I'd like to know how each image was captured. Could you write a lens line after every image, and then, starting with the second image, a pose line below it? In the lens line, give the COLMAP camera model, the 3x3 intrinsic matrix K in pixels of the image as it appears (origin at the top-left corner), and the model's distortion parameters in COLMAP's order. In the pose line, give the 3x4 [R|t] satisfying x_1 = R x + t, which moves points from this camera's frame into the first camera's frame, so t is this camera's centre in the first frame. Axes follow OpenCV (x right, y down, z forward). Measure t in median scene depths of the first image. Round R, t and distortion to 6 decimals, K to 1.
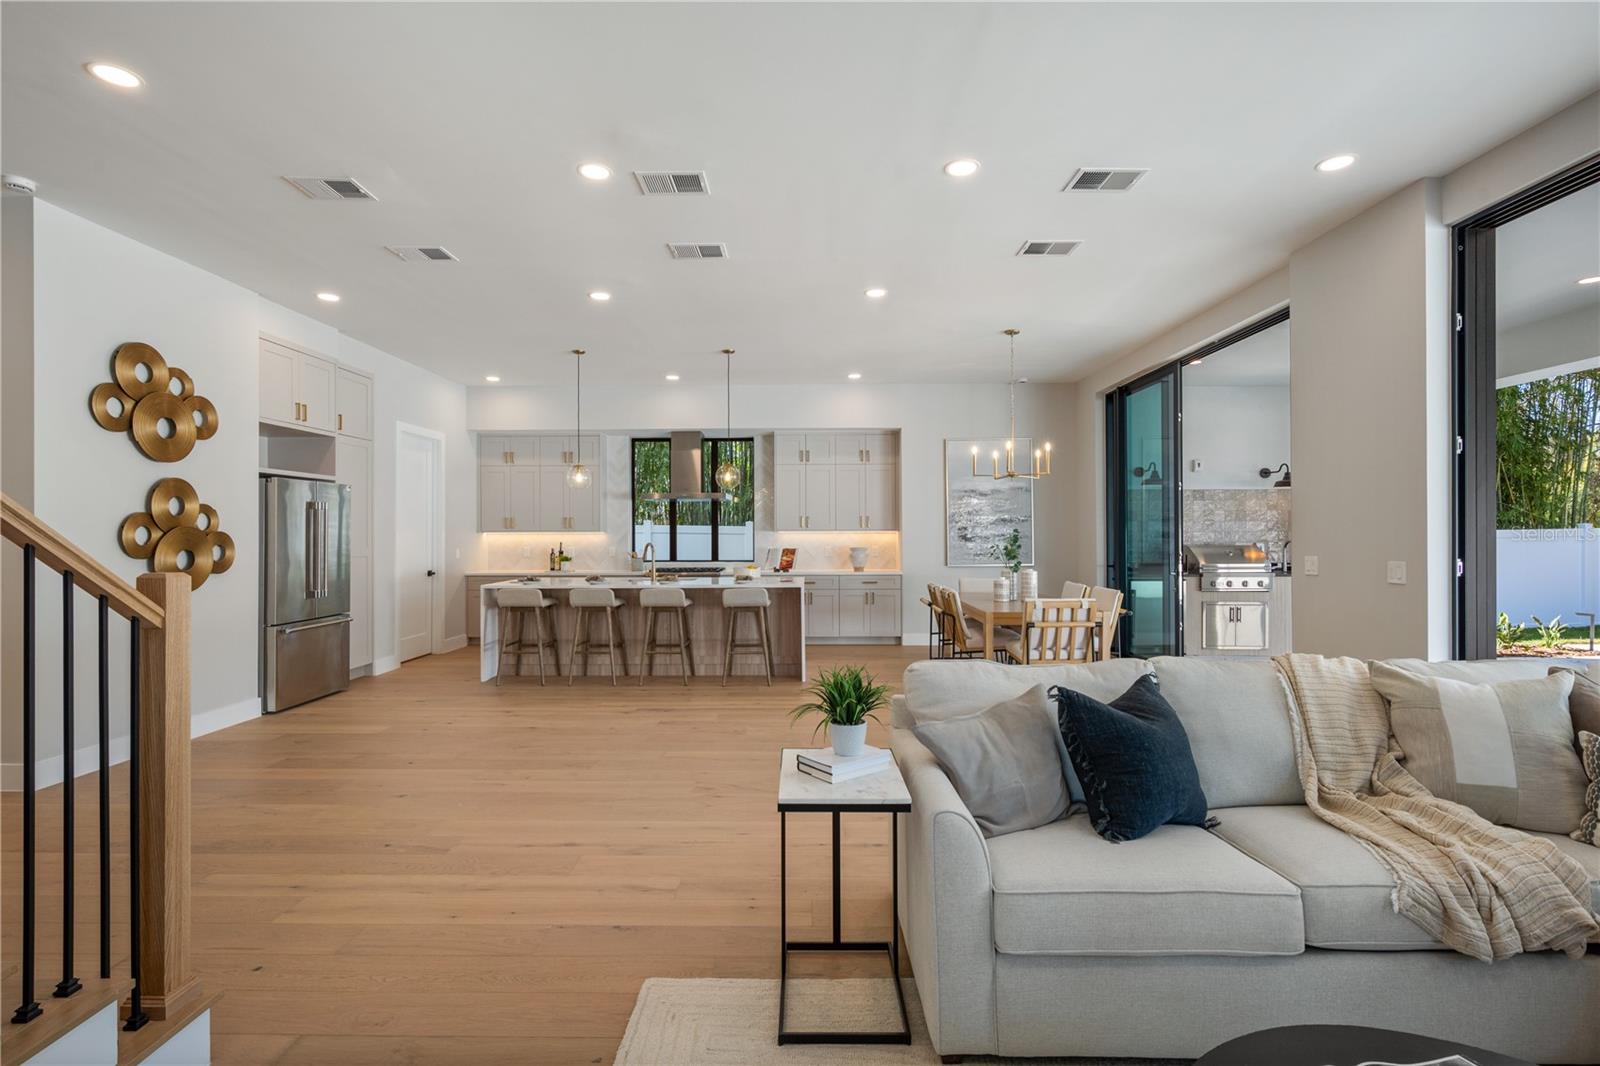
lens RADIAL K [[738.8, 0, 804.0], [0, 738.8, 526.5], [0, 0, 1]] dist [-0.001969, 0.000095]
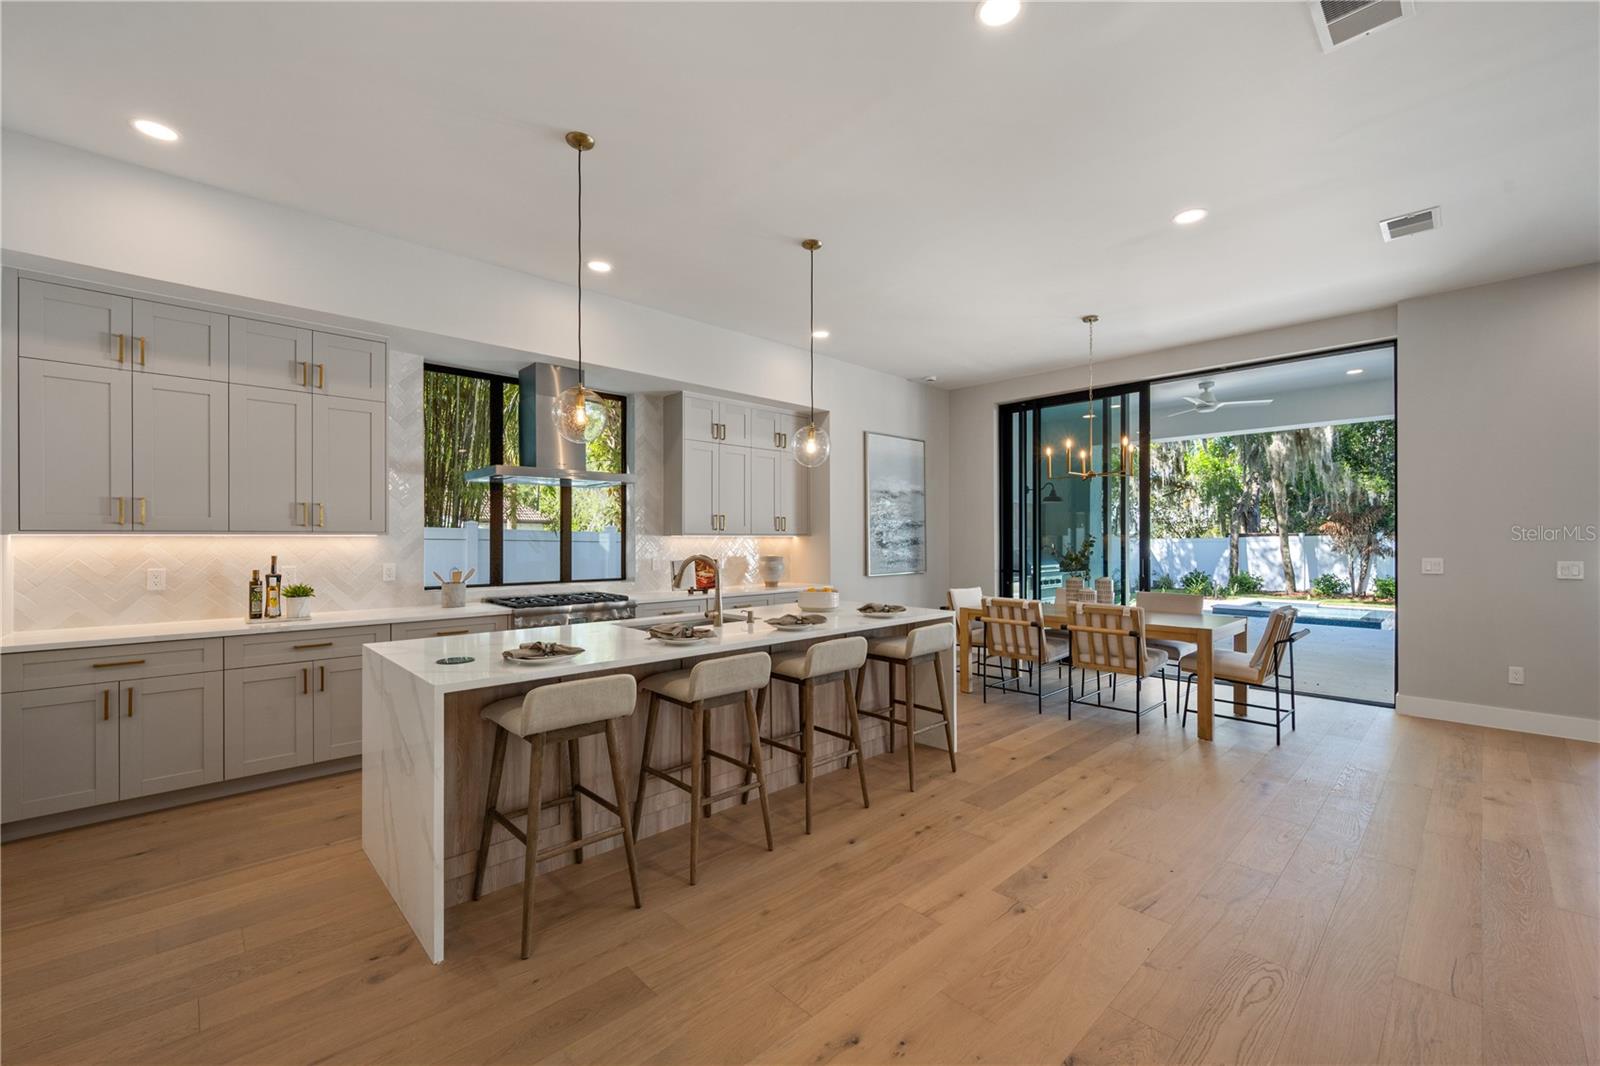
lens RADIAL K [[650.9, 0, 802.2], [0, 650.9, 537.2], [0, 0, 1]] dist [-0.003002, 0.000300]
pose [[0.711741, 0.004365, 0.702428, -0.401837], [-0.007798, 0.999968, 0.001687, 0.006718], [-0.702399, -0.006678, 0.711752, 0.504769]]
